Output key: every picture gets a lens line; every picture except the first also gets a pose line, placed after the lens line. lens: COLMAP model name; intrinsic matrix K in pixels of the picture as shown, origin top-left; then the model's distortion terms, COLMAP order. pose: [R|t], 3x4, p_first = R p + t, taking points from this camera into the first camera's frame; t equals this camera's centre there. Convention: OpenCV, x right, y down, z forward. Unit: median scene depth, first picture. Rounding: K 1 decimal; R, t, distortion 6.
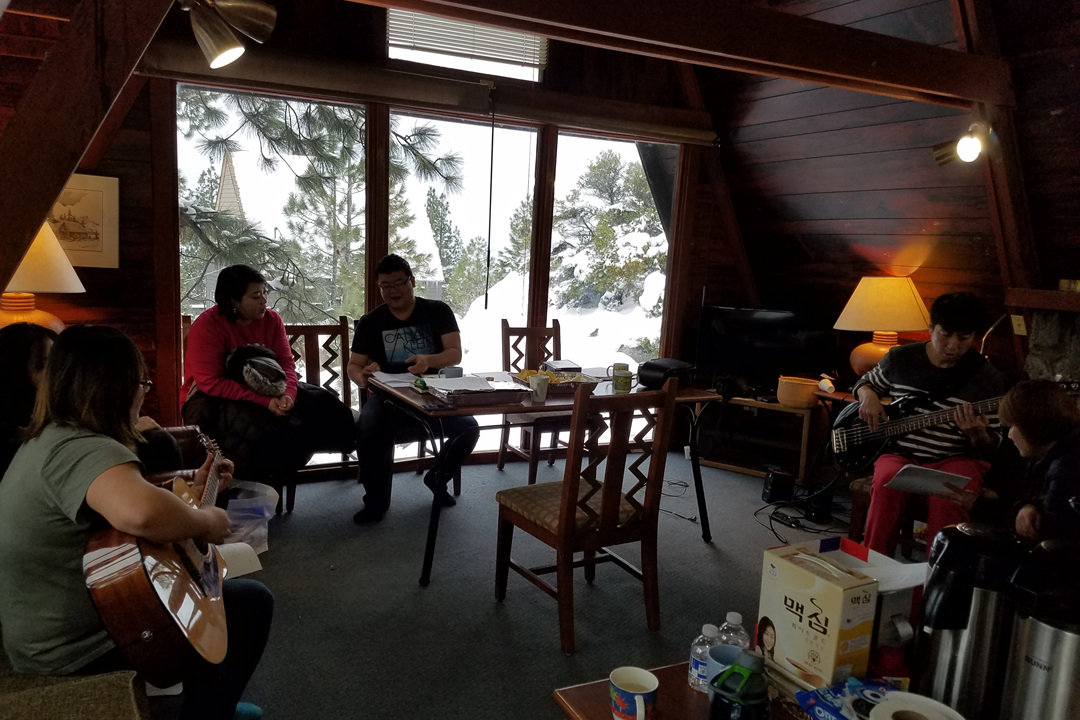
lens RADIAL K [[834.0, 0, 540.0], [0, 834.0, 360.0], [0, 0, 1]] dist [0.209111, -0.327666]
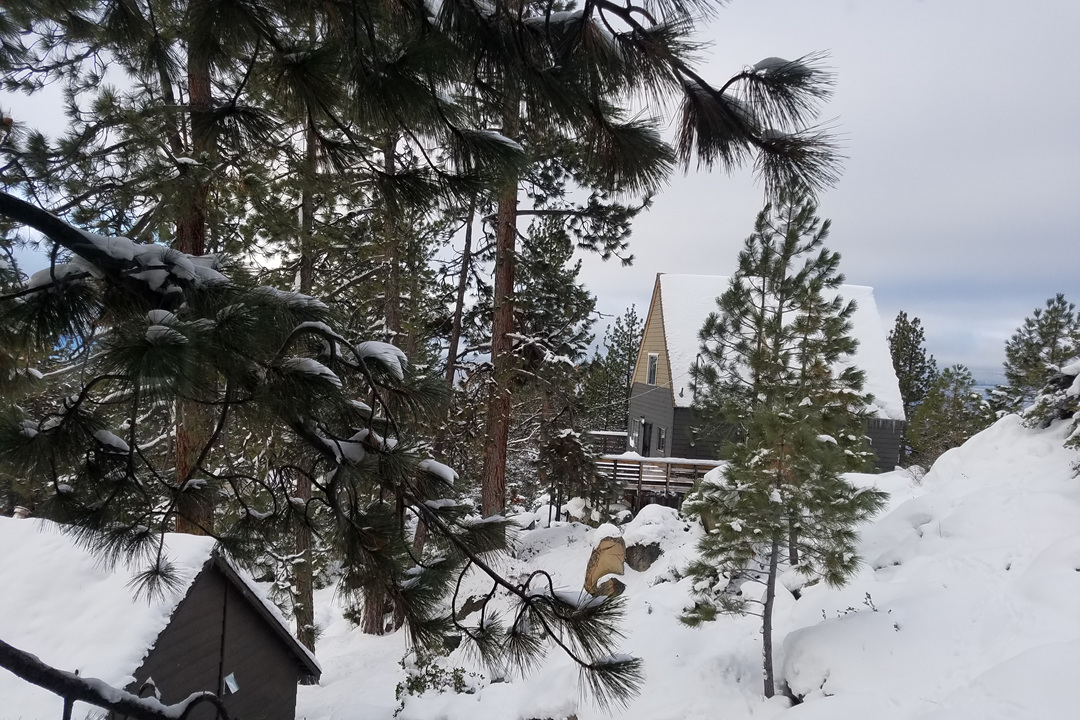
lens RADIAL K [[834.0, 0, 540.0], [0, 834.0, 360.0], [0, 0, 1]] dist [0.209111, -0.327666]
pose [[0.861716, 0.009720, -0.507298, -0.006223], [-0.087502, 0.987683, -0.129711, -0.022494], [0.499789, 0.156164, 0.851953, 0.182994]]
